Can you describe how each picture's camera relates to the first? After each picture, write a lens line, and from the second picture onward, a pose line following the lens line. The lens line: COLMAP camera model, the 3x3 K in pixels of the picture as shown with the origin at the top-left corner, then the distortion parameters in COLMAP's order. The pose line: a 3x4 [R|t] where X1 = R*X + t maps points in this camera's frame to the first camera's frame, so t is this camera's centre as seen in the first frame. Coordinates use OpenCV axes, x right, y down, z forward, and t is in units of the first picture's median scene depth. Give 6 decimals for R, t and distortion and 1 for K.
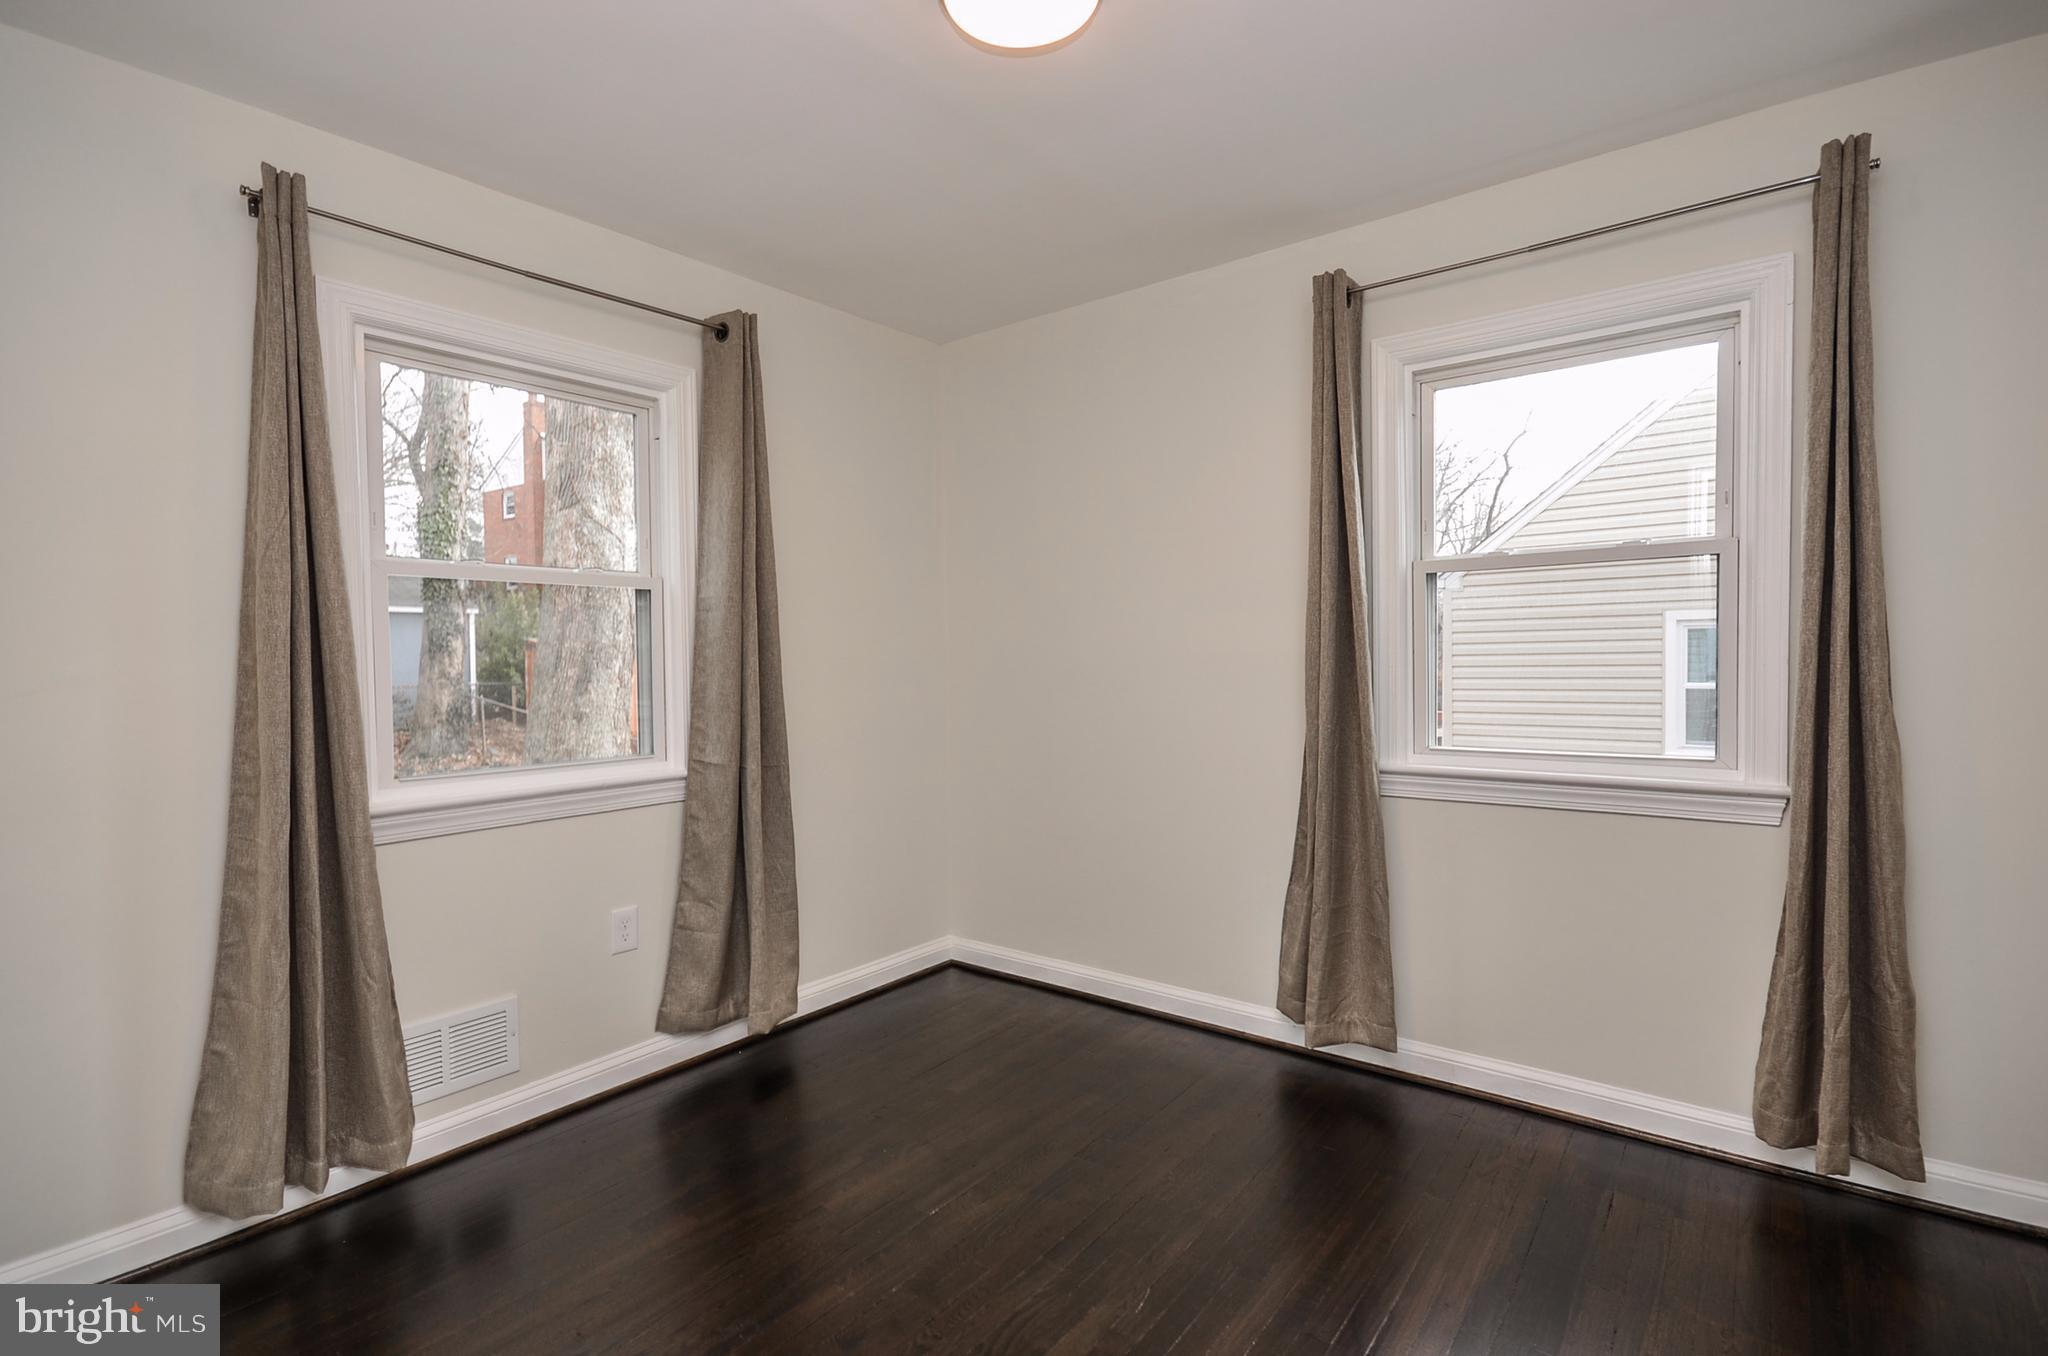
lens RADIAL K [[1053.7, 0, 1049.9], [0, 1053.7, 685.2], [0, 0, 1]] dist [0.004204, 0.001244]
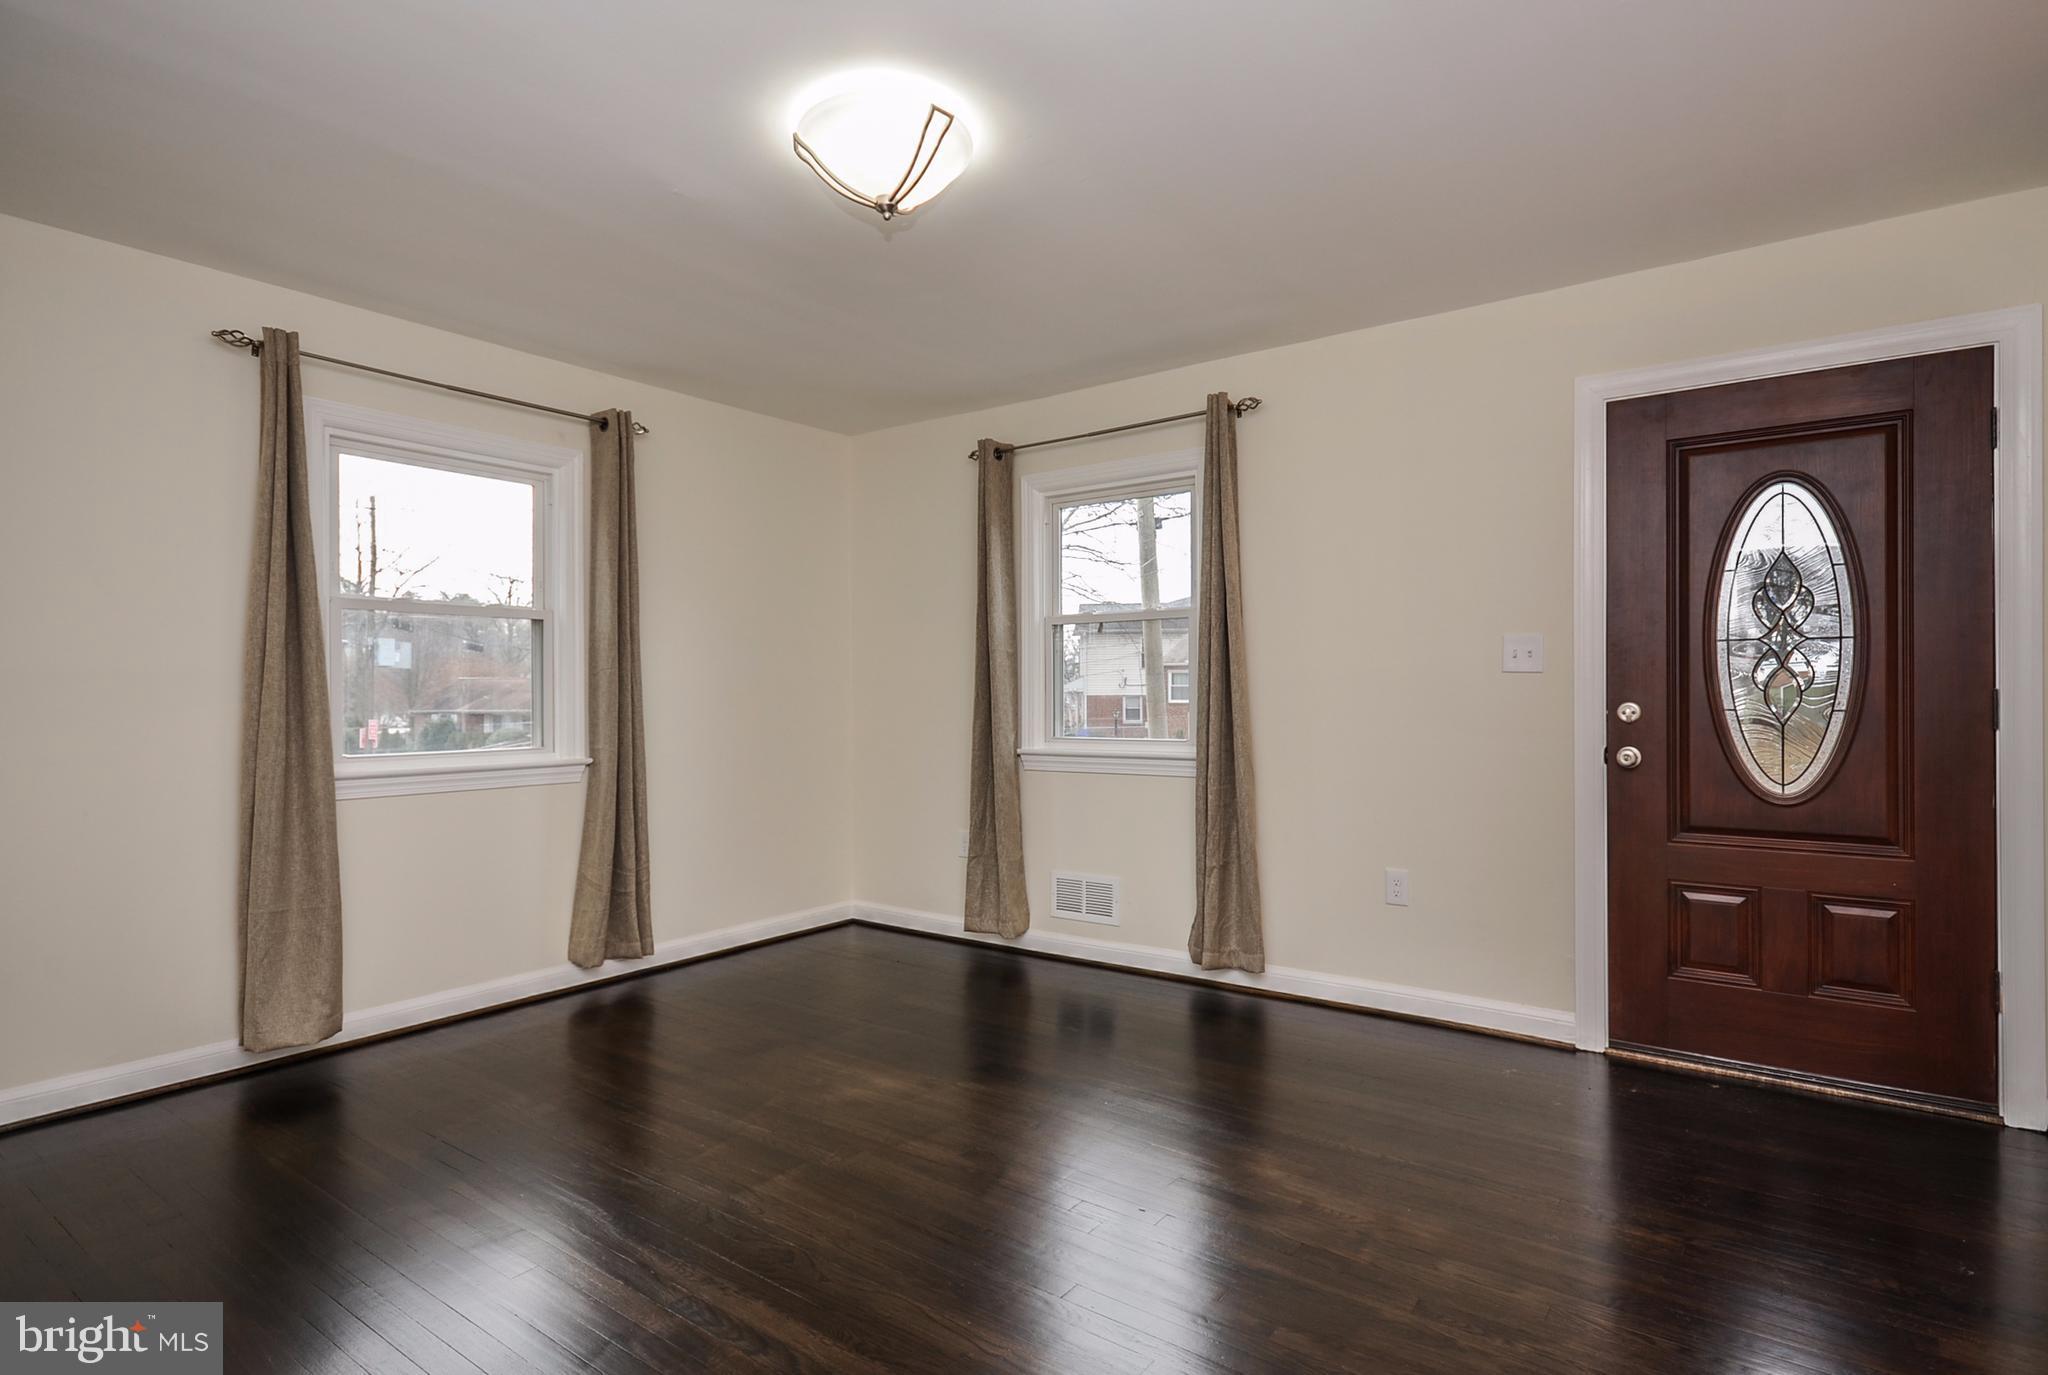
lens RADIAL K [[1053.7, 0, 1024.0], [0, 1053.7, 687.5], [0, 0, 1]] dist [0.011923, 0.000328]
pose [[0.998054, 0.013444, 0.060891, 0.176052], [-0.011977, 0.999631, -0.024396, 0.021748], [-0.061196, 0.023619, 0.997846, -0.436012]]
